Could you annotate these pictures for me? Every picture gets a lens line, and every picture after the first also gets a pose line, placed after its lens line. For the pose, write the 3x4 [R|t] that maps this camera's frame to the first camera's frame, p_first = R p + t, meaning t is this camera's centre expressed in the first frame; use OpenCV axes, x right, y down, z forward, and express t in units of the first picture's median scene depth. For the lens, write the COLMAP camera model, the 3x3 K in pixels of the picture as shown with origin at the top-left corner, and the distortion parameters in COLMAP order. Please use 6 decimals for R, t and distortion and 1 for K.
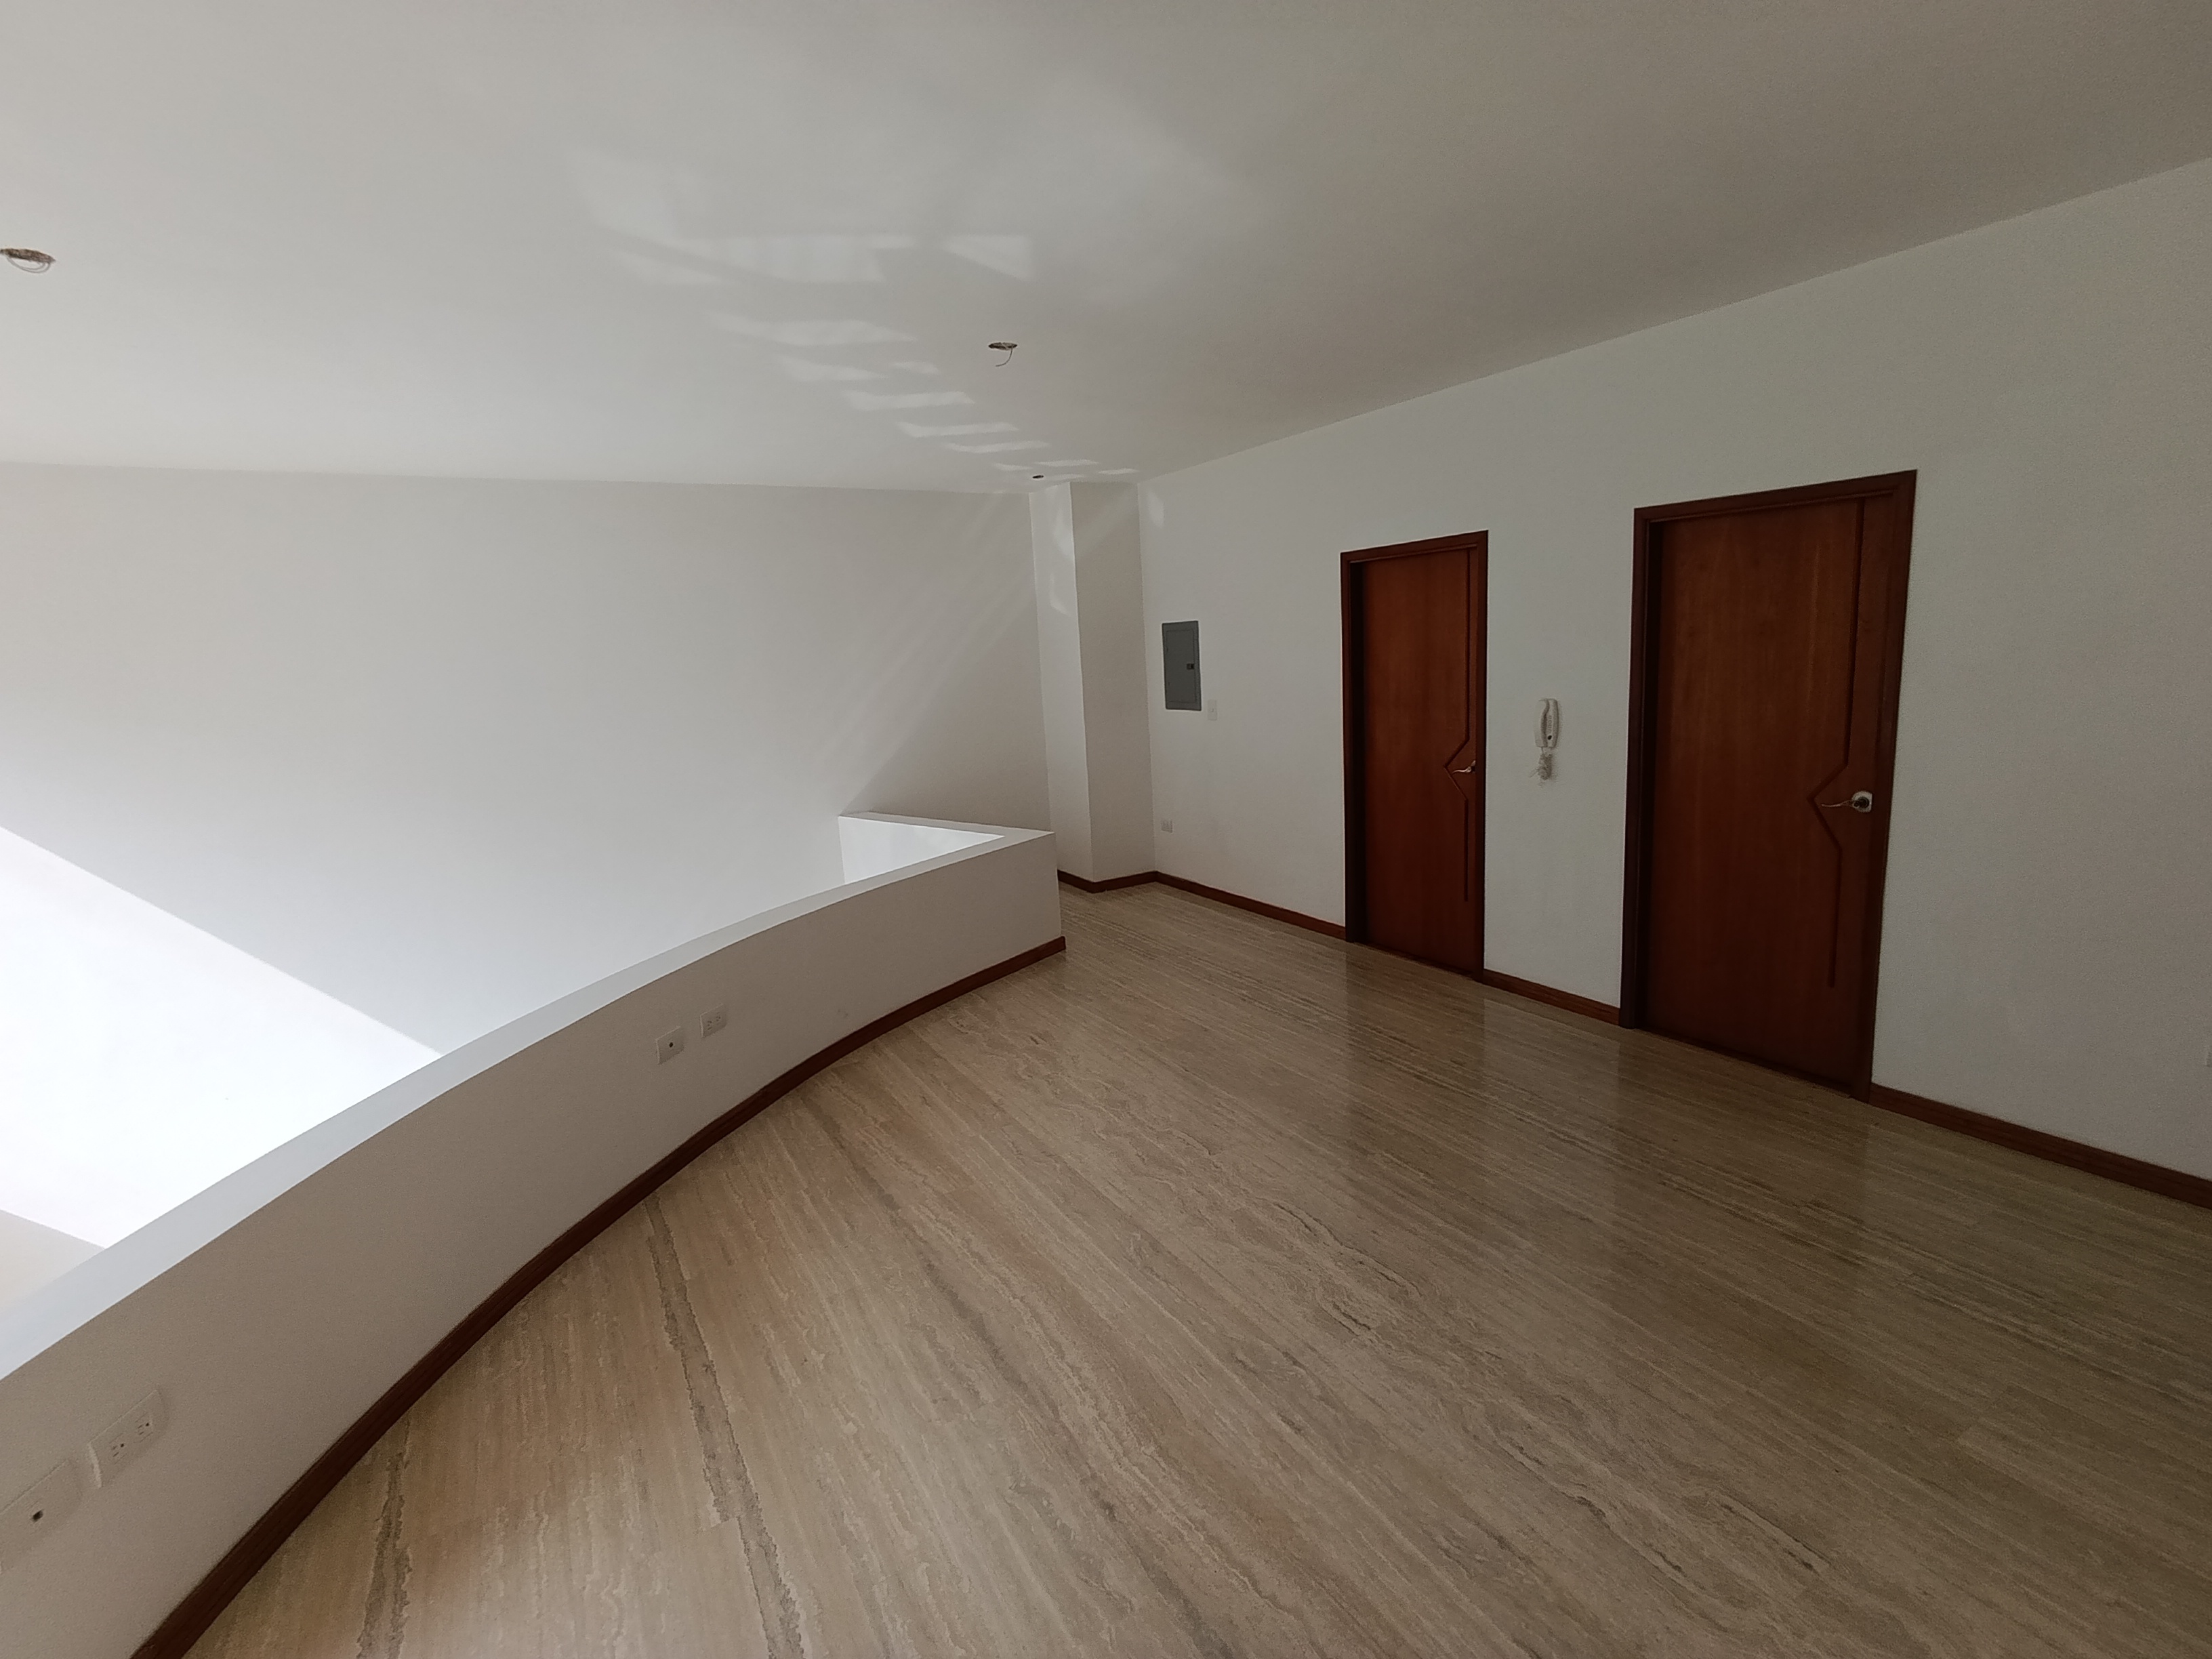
lens RADIAL K [[1012.1, 0, 1111.3], [0, 1012.1, 816.3], [0, 0, 1]] dist [0.001390, -0.002173]
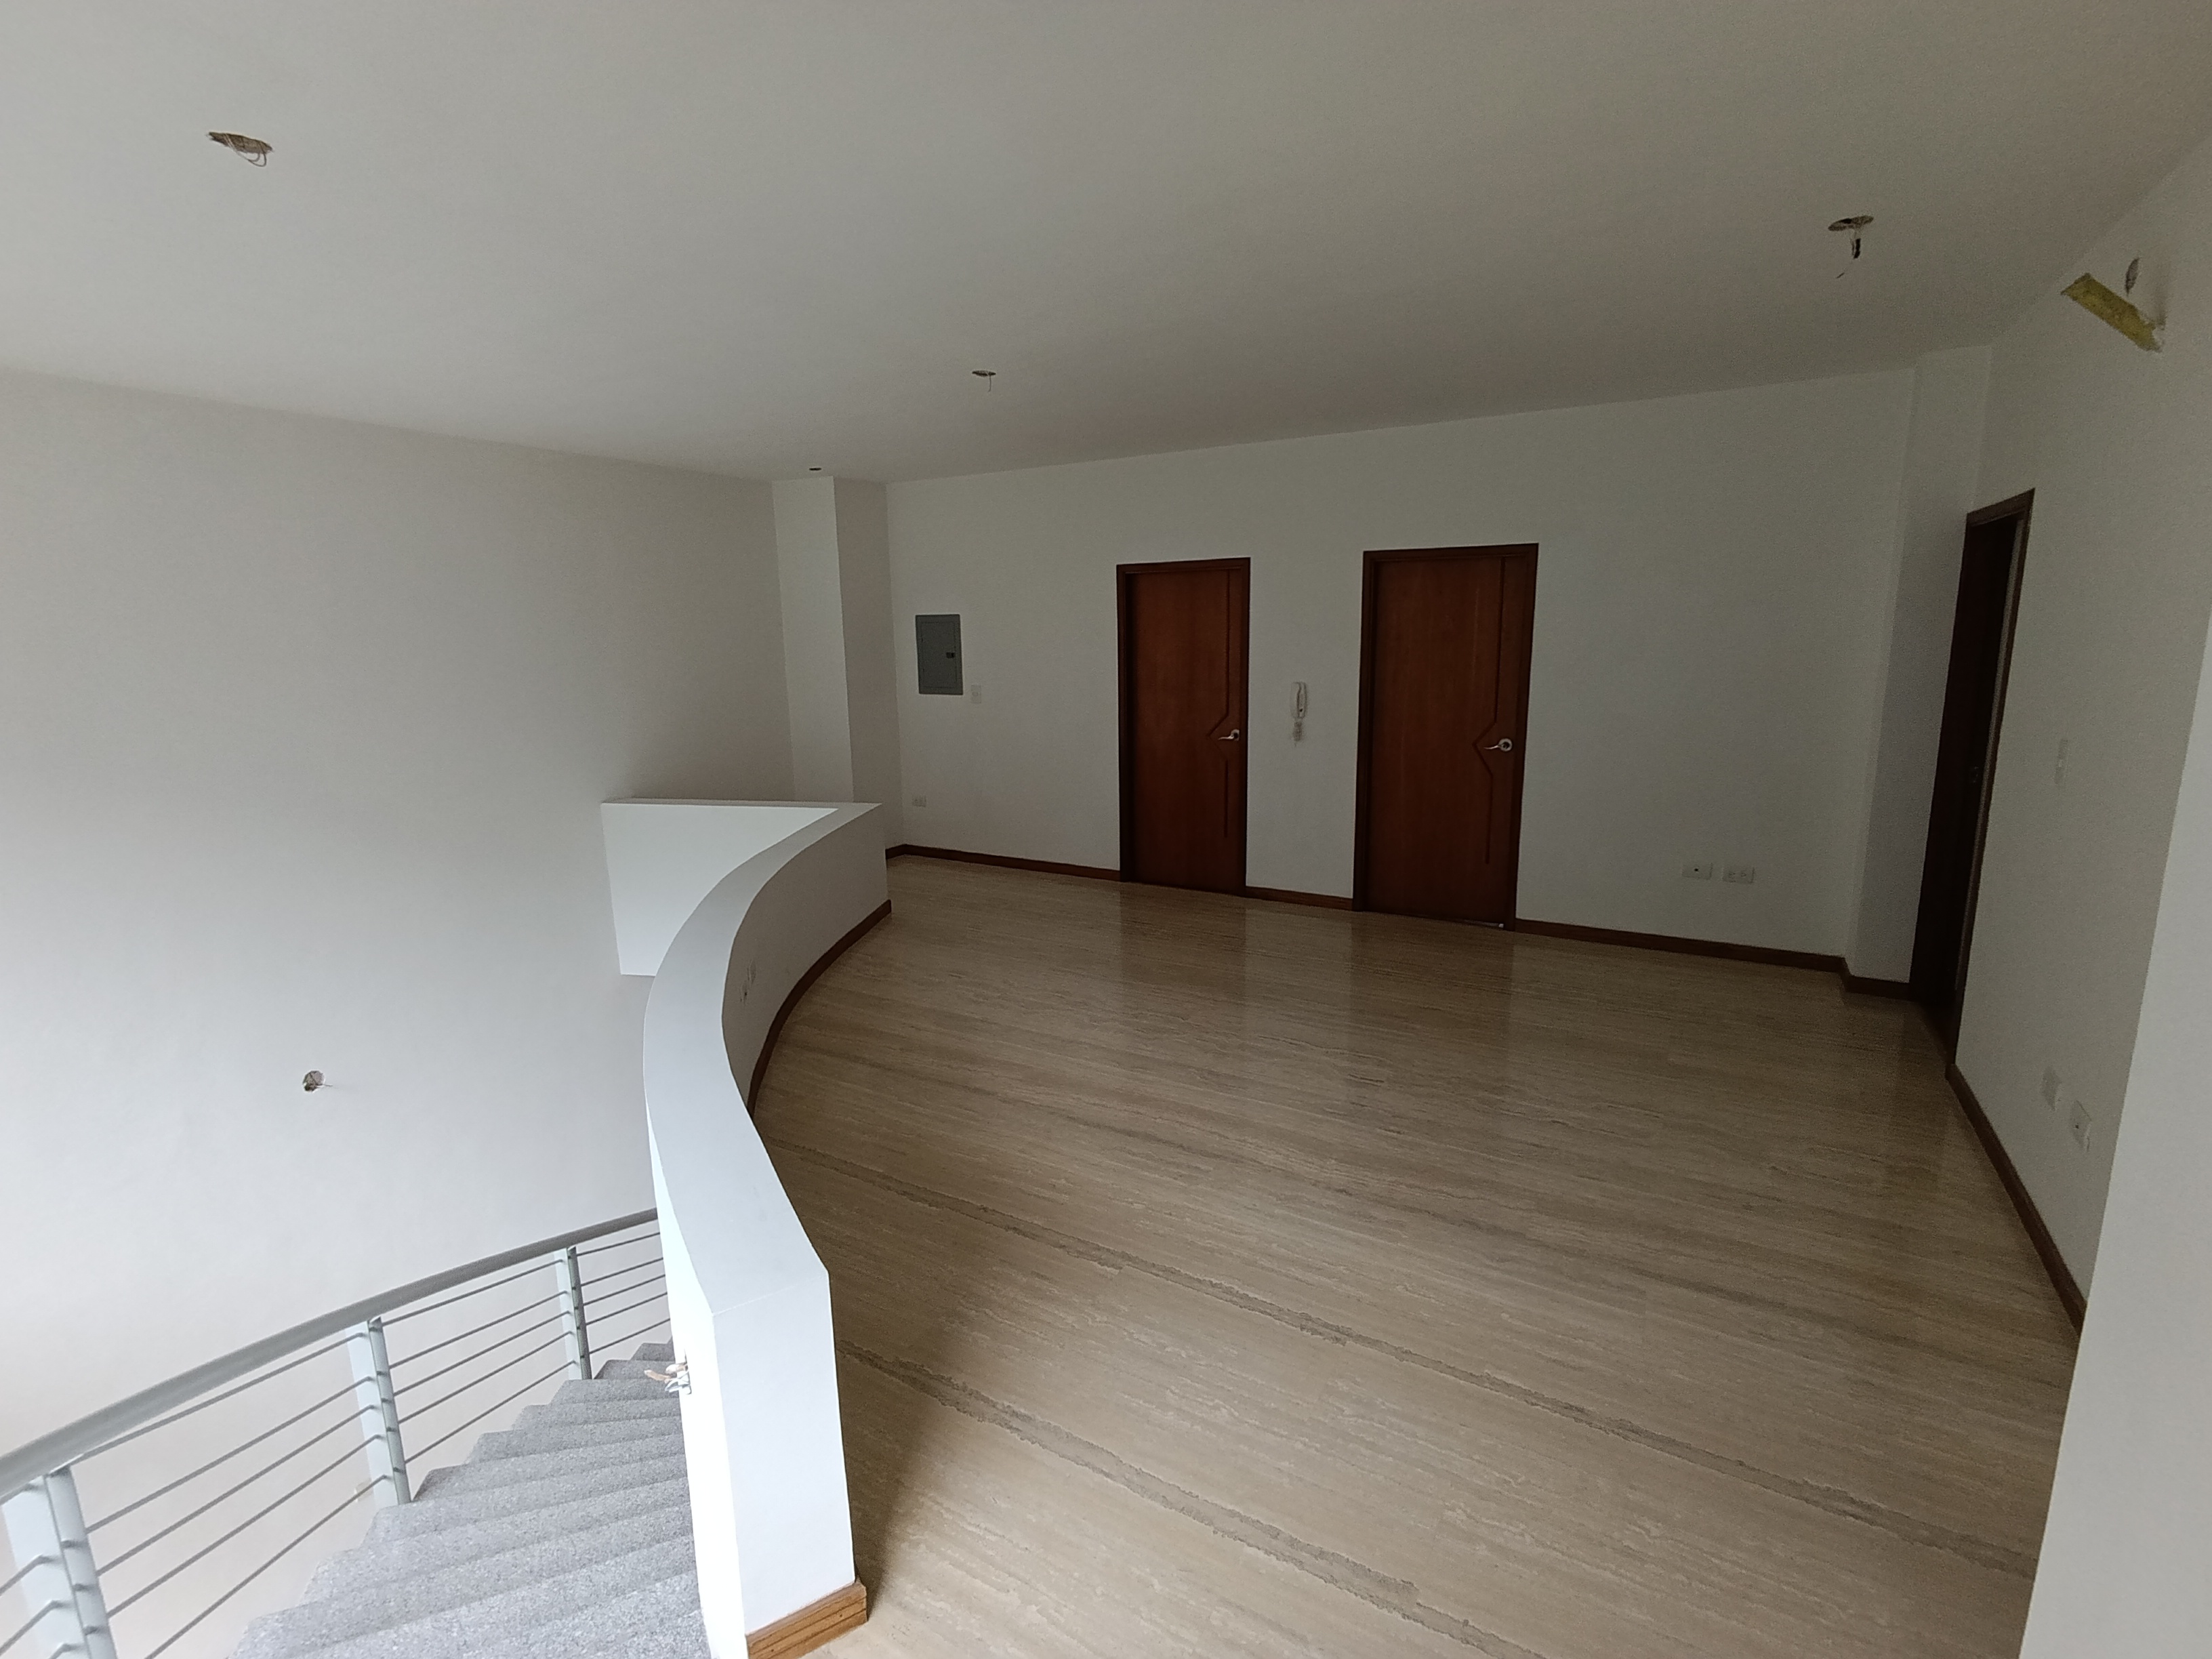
lens RADIAL K [[1012.1, 0, 1099.9], [0, 1012.1, 814.3], [0, 0, 1]] dist [0.001390, -0.002173]
pose [[0.873801, -0.048542, 0.483855, -0.511542], [0.051533, 0.998646, 0.007122, 0.043127], [-0.483545, 0.018711, 0.875119, -0.083375]]
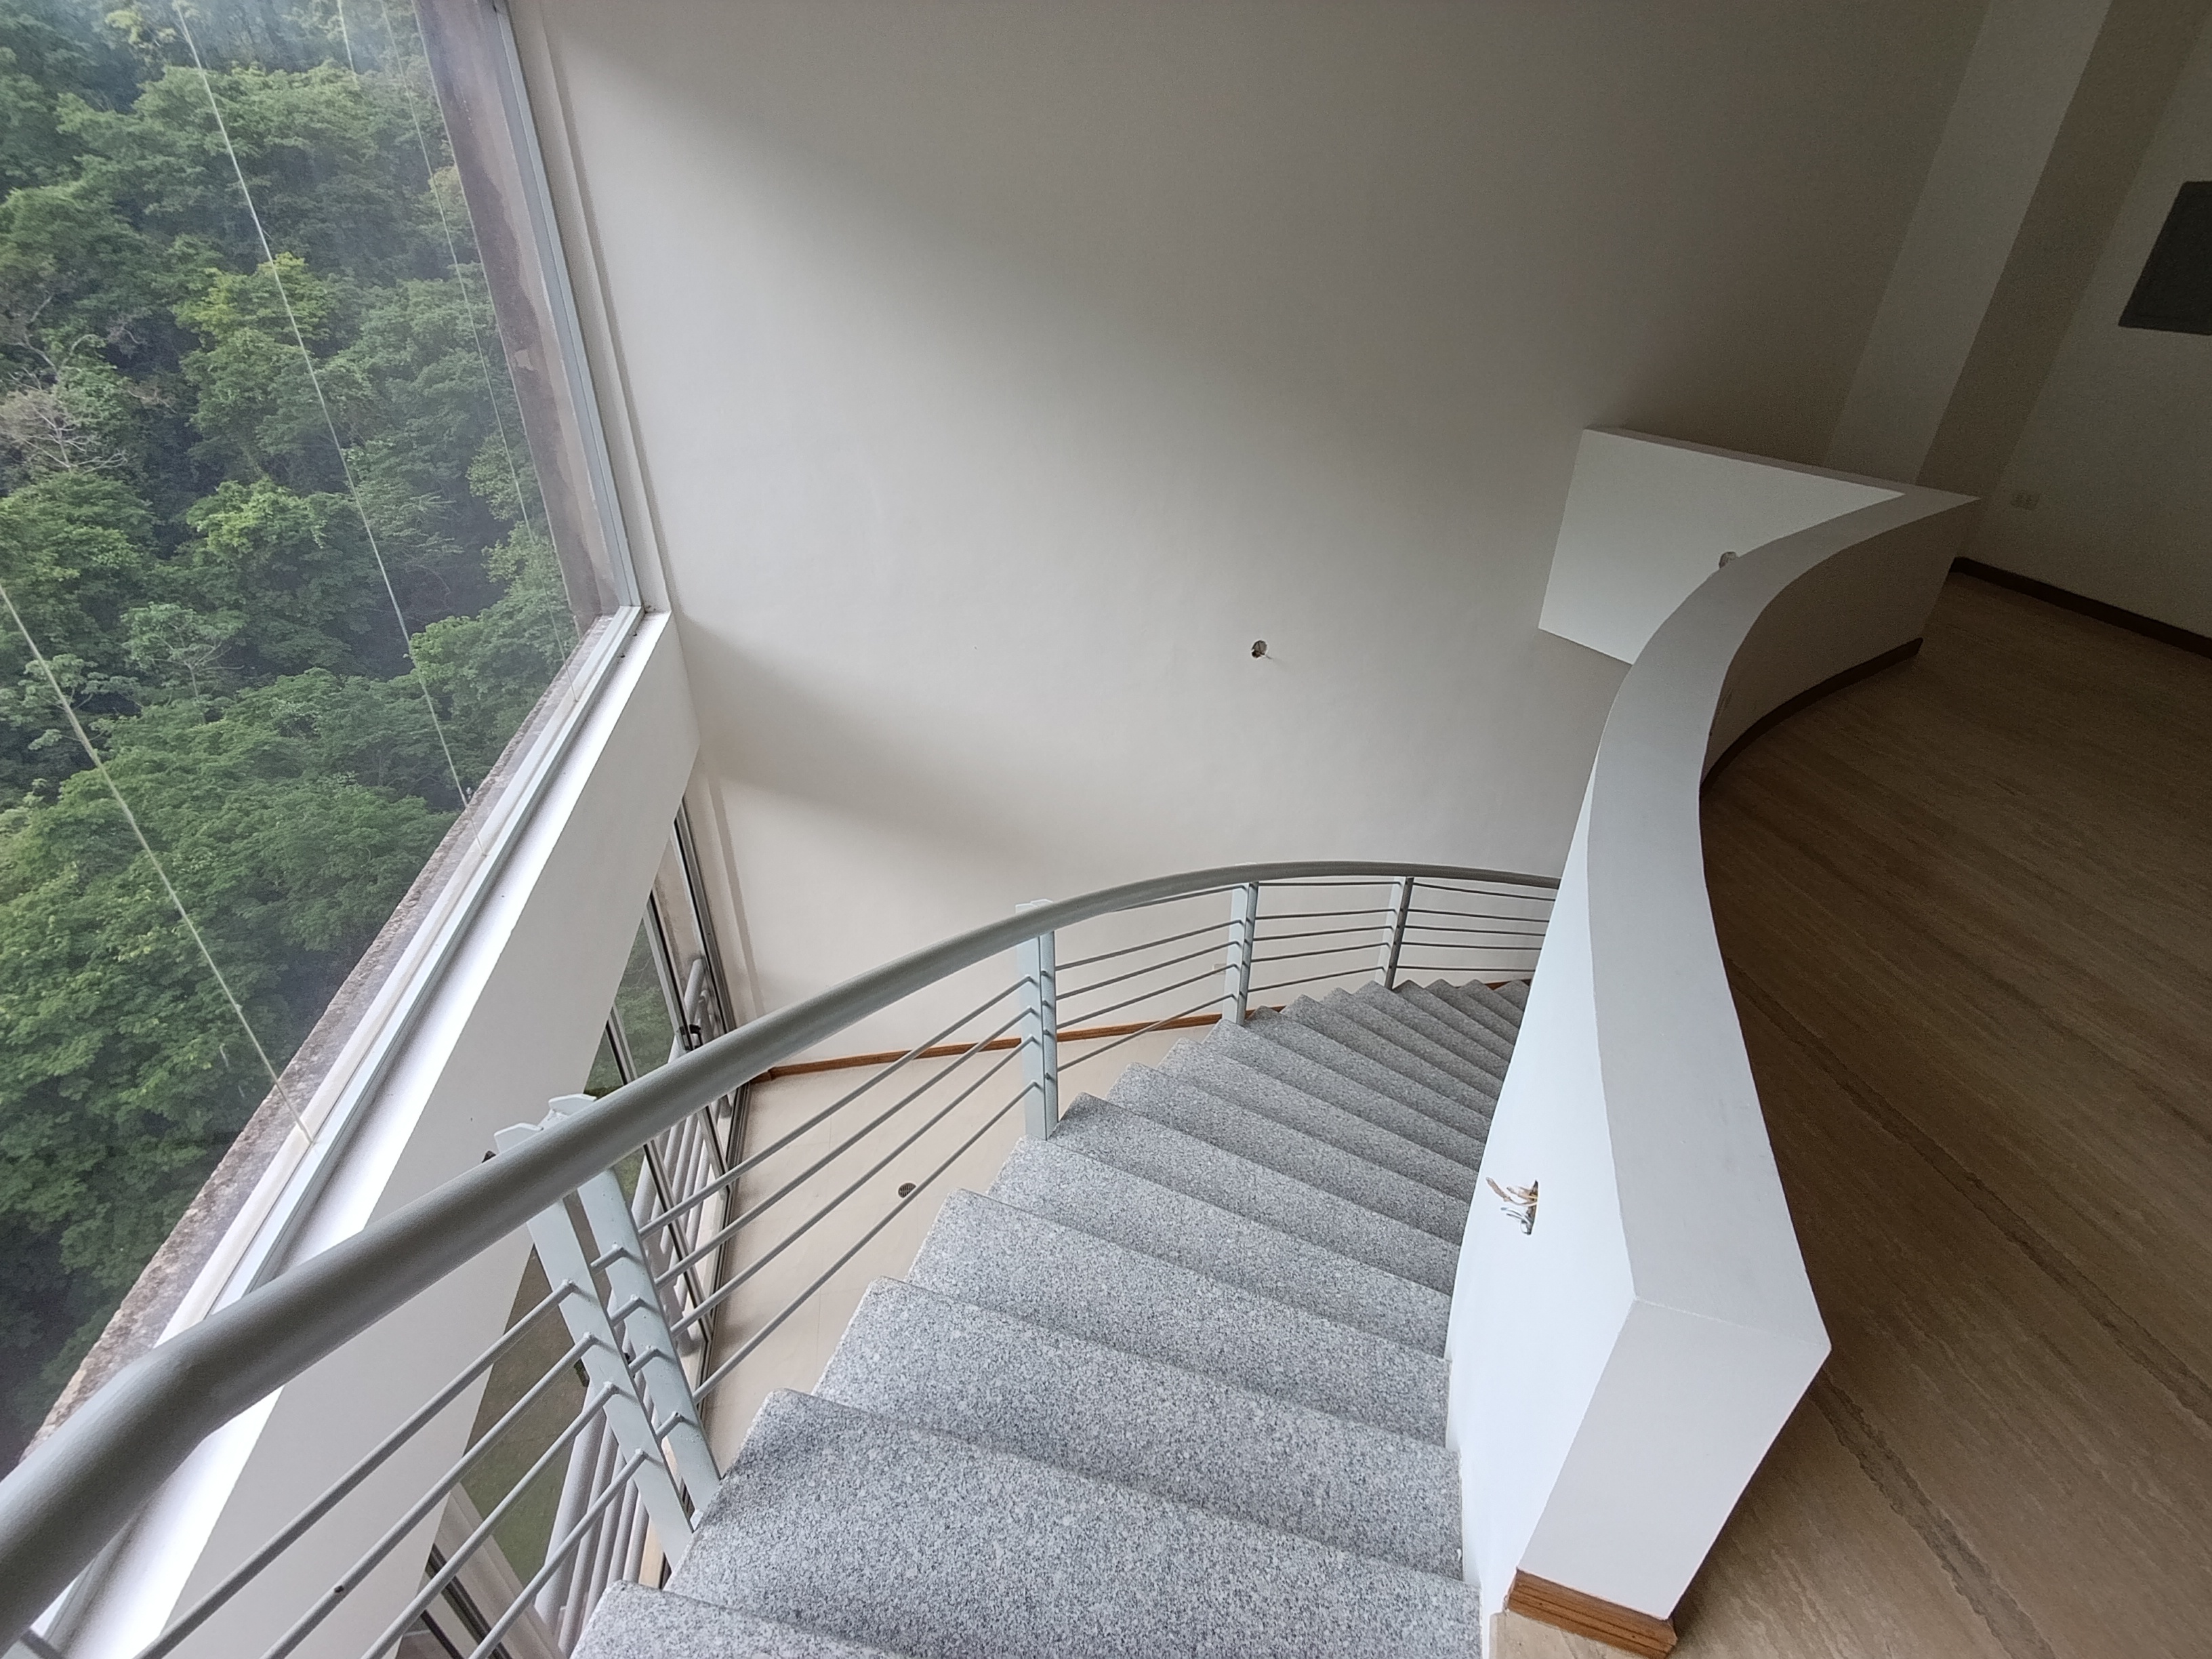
lens RADIAL K [[1012.1, 0, 1111.3], [0, 1012.1, 821.8], [0, 0, 1]] dist [0.001390, -0.002173]
pose [[0.939688, 0.230451, -0.252743, -0.554647], [-0.119904, 0.914001, 0.387588, 0.029498], [0.320328, -0.333907, 0.886508, 0.094584]]
